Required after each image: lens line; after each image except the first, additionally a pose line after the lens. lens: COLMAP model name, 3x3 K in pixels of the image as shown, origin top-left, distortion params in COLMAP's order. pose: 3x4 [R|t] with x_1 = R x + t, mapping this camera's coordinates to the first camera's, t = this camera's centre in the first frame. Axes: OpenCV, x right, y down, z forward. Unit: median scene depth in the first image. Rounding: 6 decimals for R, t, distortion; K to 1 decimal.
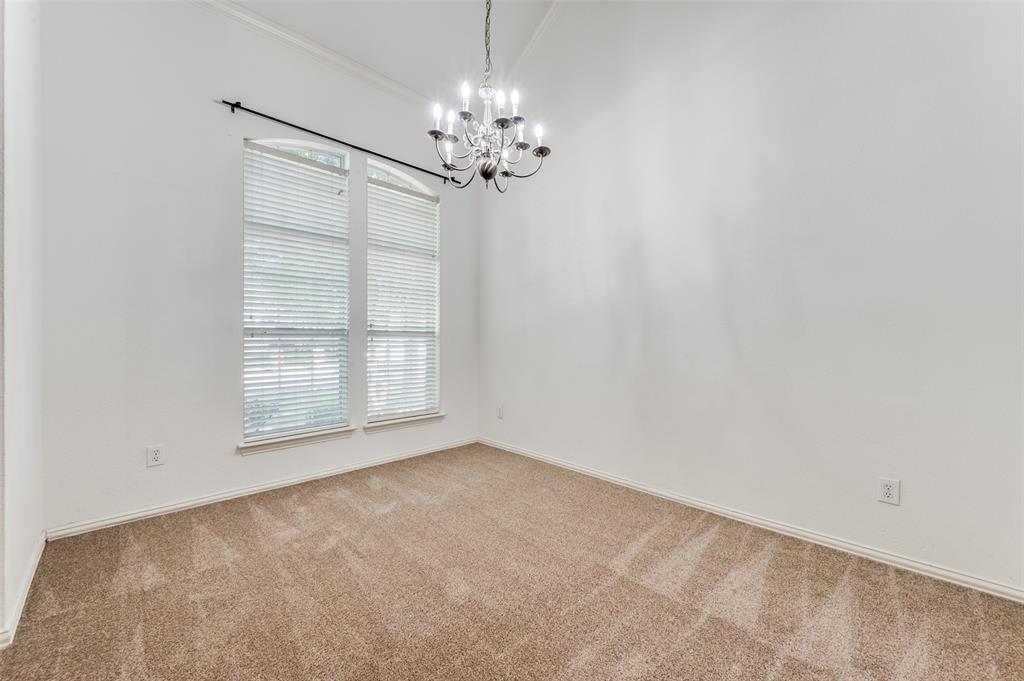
lens RADIAL K [[451.1, 0, 512.0], [0, 451.1, 340.5], [0, 0, 1]] dist [-0.001889, -0.000229]
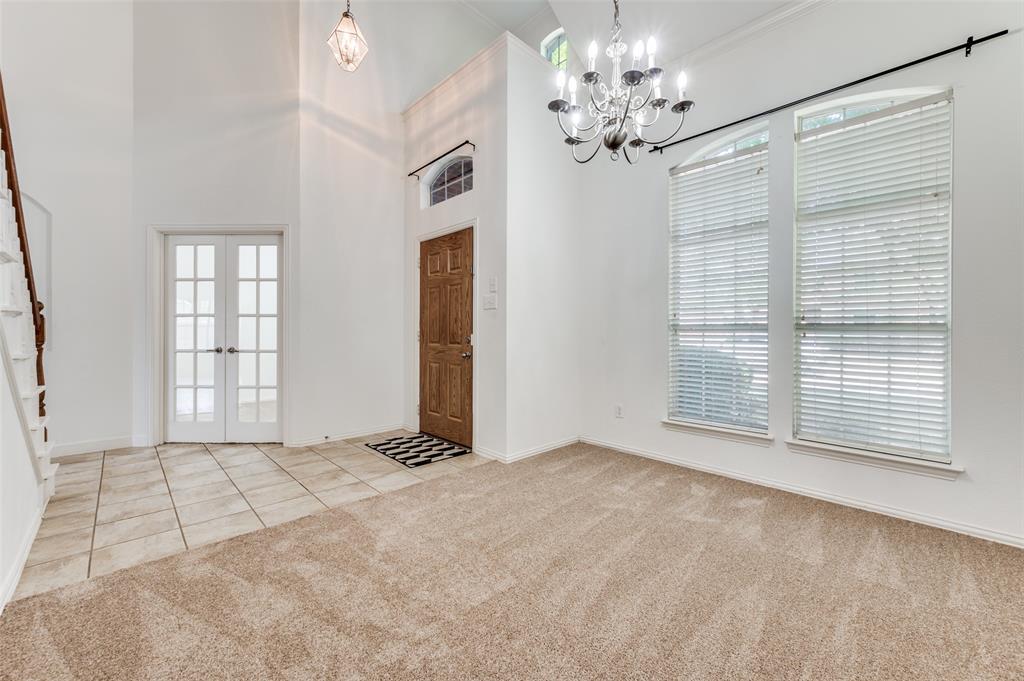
lens RADIAL K [[451.1, 0, 512.0], [0, 451.1, 340.5], [0, 0, 1]] dist [-0.001889, -0.000229]
pose [[-0.121159, 0.011005, -0.992572, 0.635803], [-0.011203, 0.999860, 0.012453, 0.003121], [0.992570, 0.012629, -0.121018, 0.692022]]
